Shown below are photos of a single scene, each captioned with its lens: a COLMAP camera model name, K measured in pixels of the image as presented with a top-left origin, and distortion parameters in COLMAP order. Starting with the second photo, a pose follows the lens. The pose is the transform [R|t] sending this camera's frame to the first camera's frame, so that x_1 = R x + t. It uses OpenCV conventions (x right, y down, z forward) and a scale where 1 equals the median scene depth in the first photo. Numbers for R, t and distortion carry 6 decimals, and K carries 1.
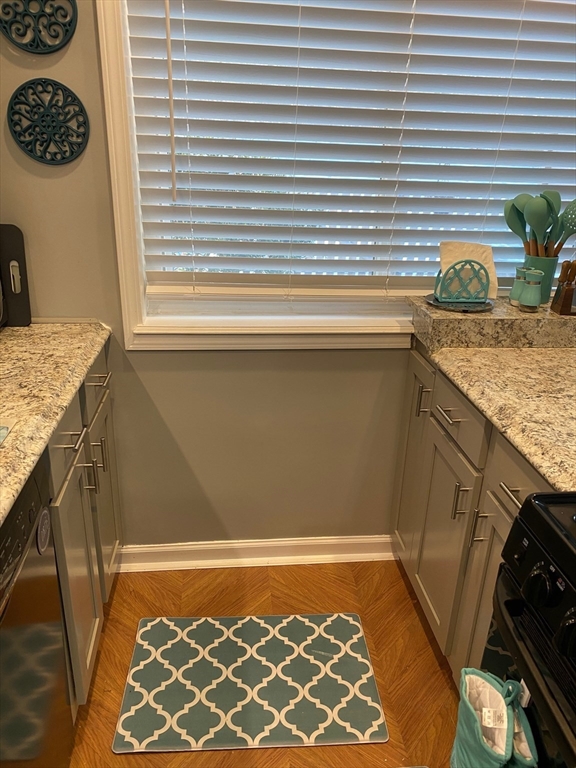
lens RADIAL K [[589.3, 0, 290.2], [0, 589.3, 386.9], [0, 0, 1]] dist [0.015994, -0.006163]
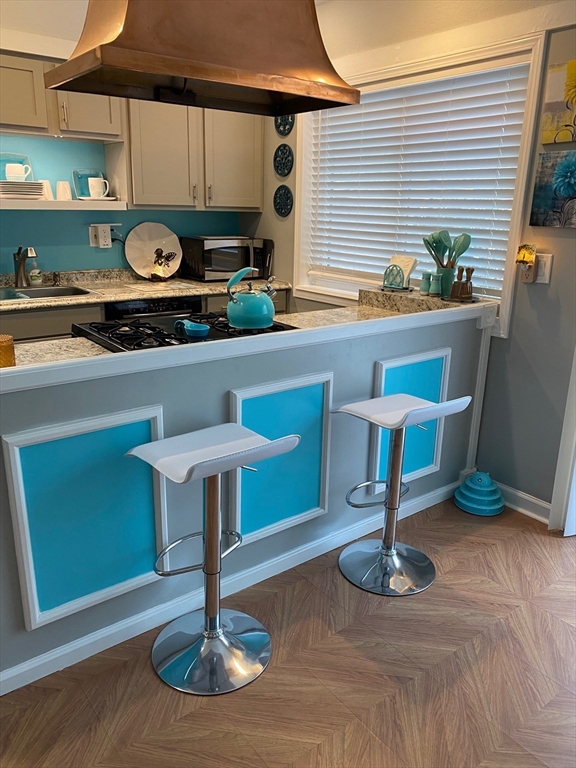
lens RADIAL K [[589.3, 0, 273.9], [0, 589.3, 387.5], [0, 0, 1]] dist [0.015994, -0.006163]
pose [[0.510985, 0.231462, -0.827840, 1.875695], [-0.334488, 0.940701, 0.056555, 0.187145], [0.791841, 0.248004, 0.558106, -0.269051]]
